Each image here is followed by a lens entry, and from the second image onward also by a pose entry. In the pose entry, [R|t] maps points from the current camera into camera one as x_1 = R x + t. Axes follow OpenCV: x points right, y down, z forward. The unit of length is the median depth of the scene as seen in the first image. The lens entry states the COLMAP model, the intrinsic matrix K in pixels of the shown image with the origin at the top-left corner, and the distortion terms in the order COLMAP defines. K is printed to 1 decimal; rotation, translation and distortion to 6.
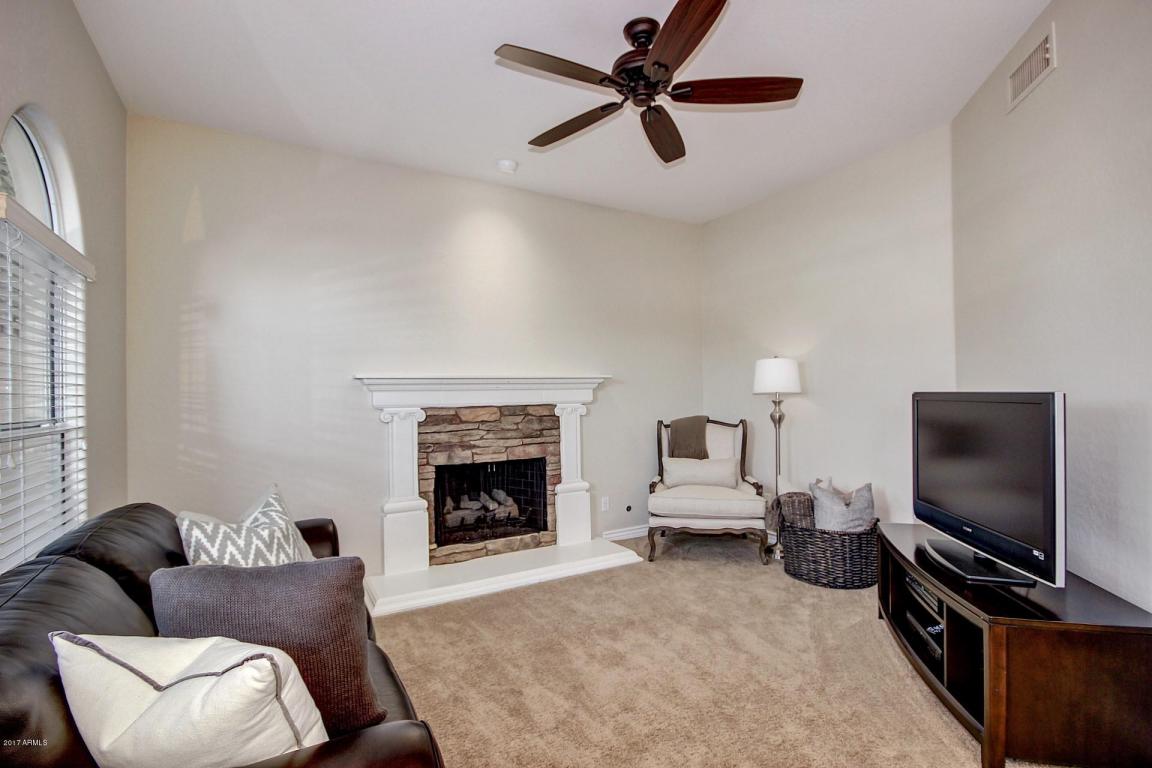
lens RADIAL K [[539.0, 0, 581.1], [0, 539.0, 391.3], [0, 0, 1]] dist [-0.000971, -0.000321]
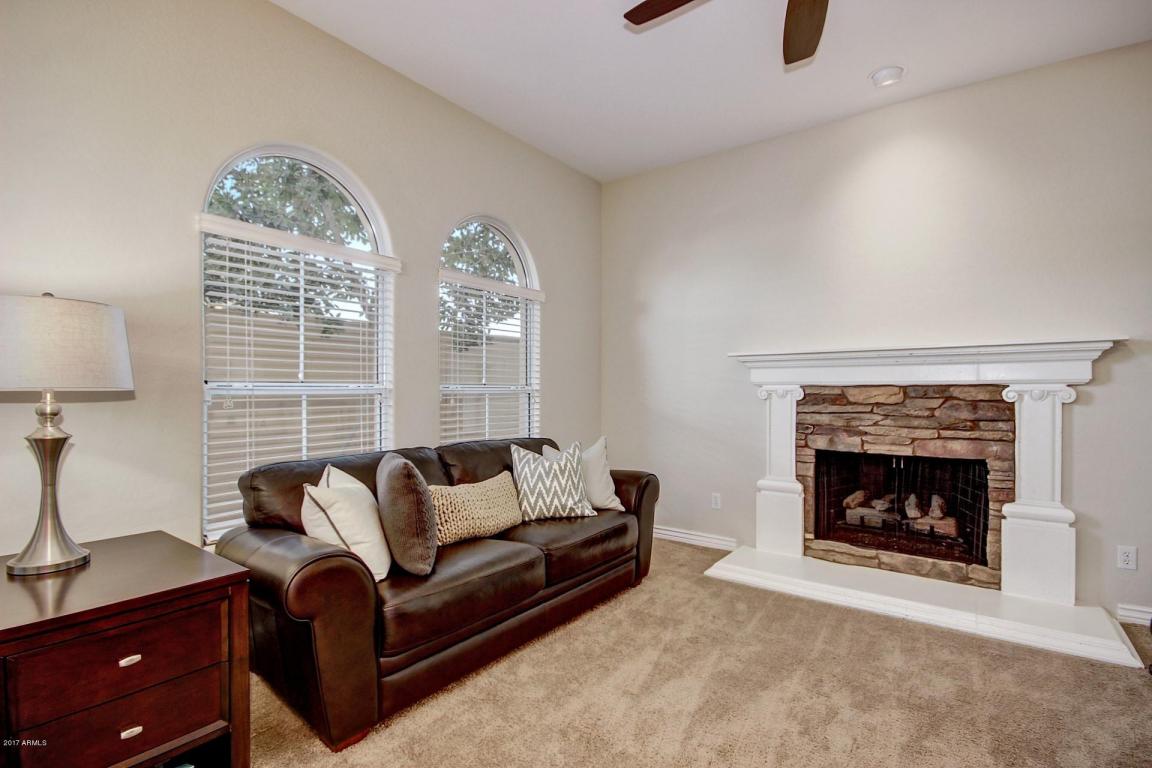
lens RADIAL K [[539.0, 0, 581.1], [0, 539.0, 391.3], [0, 0, 1]] dist [-0.000971, -0.000321]
pose [[0.396718, 0.019244, -0.917739, 0.389835], [-0.000260, 0.999783, 0.020852, 0.020139], [0.917940, -0.008034, 0.396637, 0.264097]]
